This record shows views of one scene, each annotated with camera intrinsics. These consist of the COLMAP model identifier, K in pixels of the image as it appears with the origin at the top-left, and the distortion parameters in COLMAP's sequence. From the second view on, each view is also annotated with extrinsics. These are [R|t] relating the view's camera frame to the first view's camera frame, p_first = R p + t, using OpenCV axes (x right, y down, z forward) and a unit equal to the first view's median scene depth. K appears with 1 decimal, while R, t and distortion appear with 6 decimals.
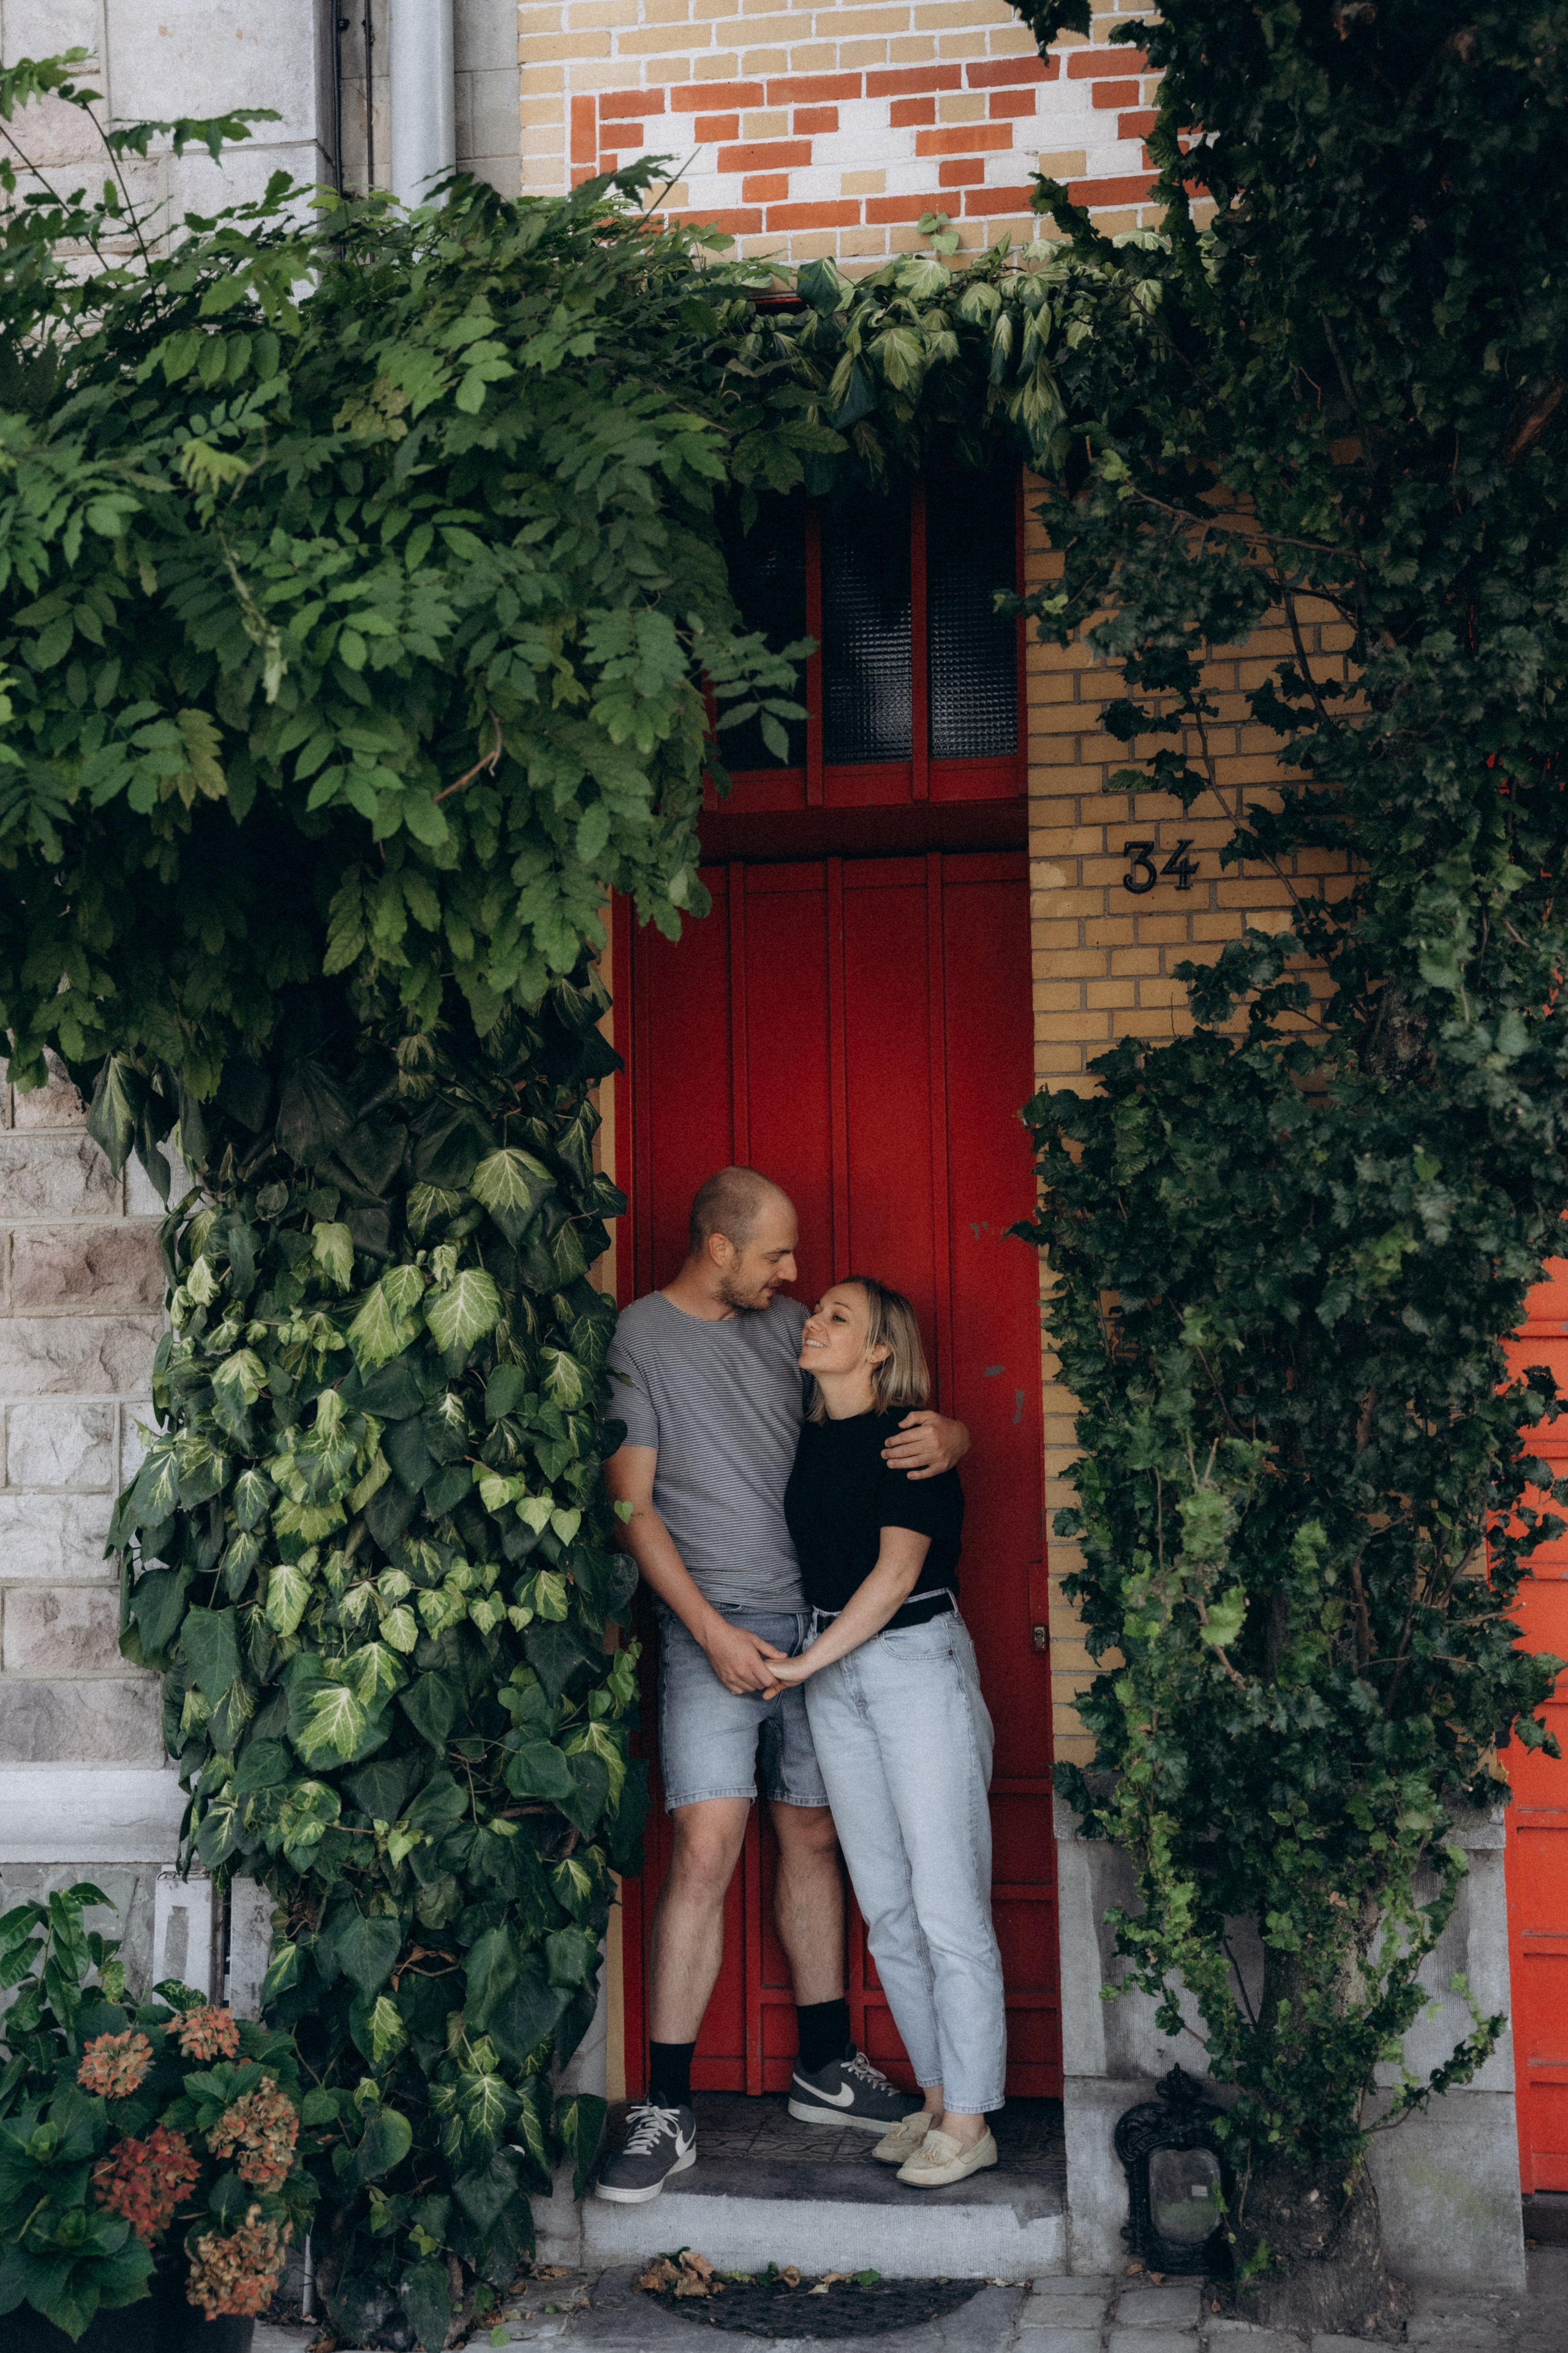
lens RADIAL K [[2967.9, 0, 785.5], [0, 2967.9, 1174.6], [0, 0, 1]] dist [0.054509, 0.000000]
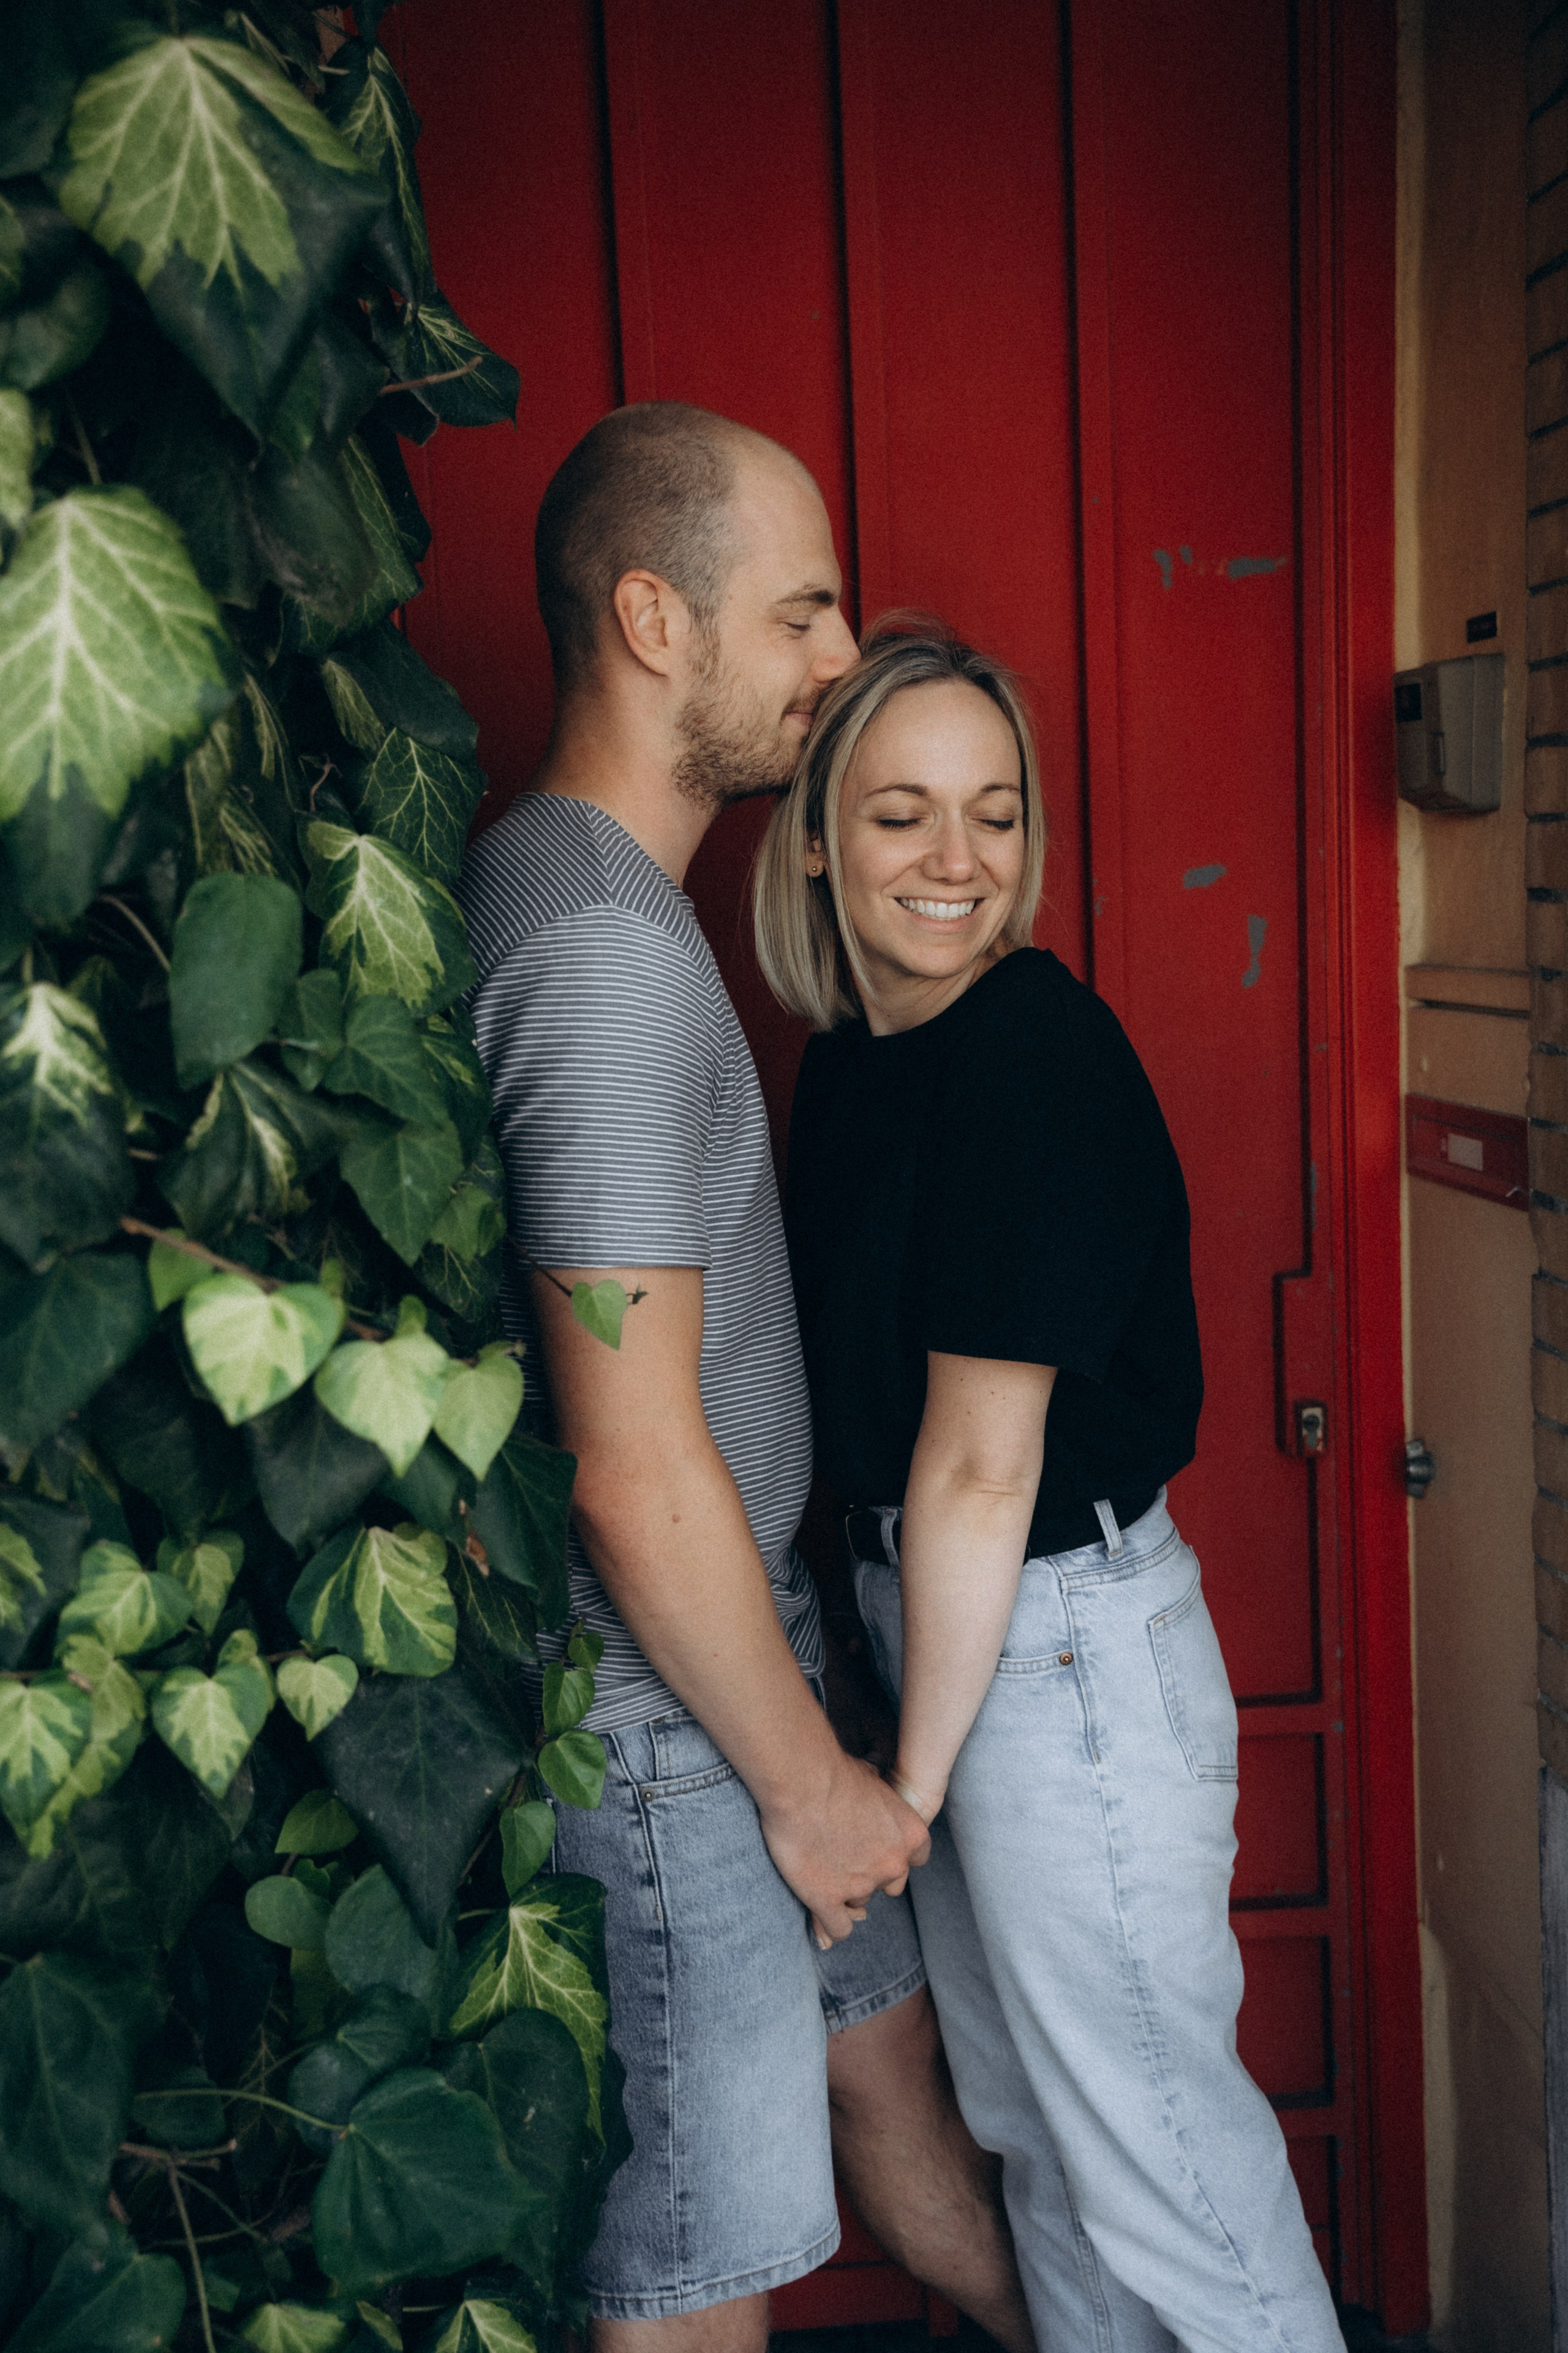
lens RADIAL K [[2377.9, 0, 786.6], [0, 2377.9, 1185.4], [0, 0, 1]] dist [0.039192, 0.000000]
pose [[0.972363, -0.052718, 0.227443, -0.096557], [0.009785, 0.982520, 0.185901, 0.051664], [-0.233267, -0.178538, 0.955882, 0.768942]]
